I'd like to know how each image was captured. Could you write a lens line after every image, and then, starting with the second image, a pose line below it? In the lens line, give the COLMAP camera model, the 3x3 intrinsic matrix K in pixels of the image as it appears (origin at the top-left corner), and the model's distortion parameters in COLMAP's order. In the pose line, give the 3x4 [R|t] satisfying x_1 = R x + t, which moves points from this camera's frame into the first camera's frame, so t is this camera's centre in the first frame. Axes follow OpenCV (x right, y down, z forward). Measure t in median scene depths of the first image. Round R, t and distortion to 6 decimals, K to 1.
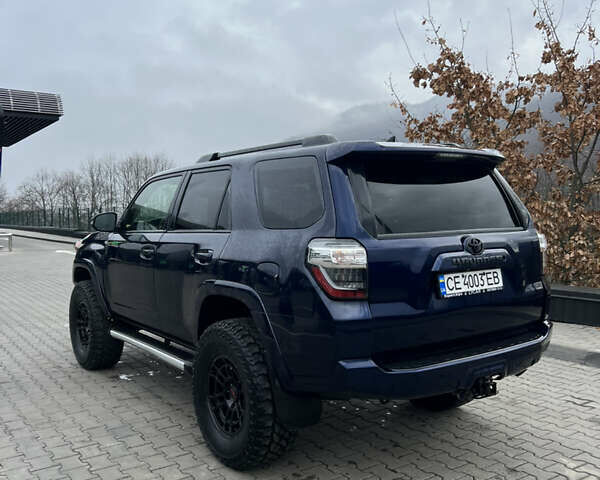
lens RADIAL K [[602.3, 0, 301.0], [0, 602.3, 246.5], [0, 0, 1]] dist [0.040642, -0.044281]
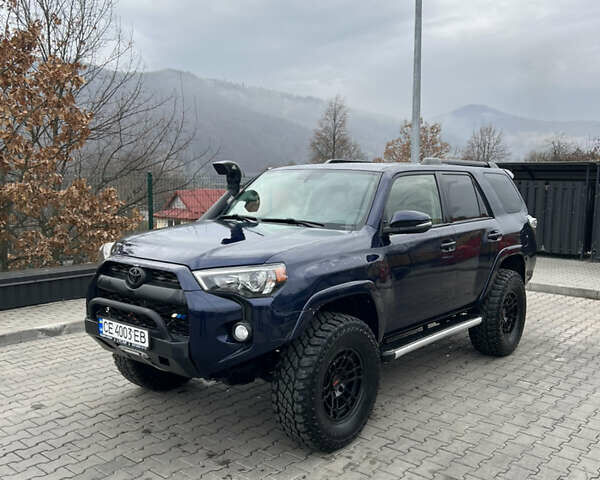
lens RADIAL K [[601.7, 0, 300.0], [0, 601.7, 240.0], [0, 0, 1]] dist [0.086228, -0.157998]
pose [[-0.241701, -0.084002, 0.966708, -1.697582], [0.054397, 0.993506, 0.099931, -0.169101], [-0.968825, 0.076739, -0.235562, 2.062023]]
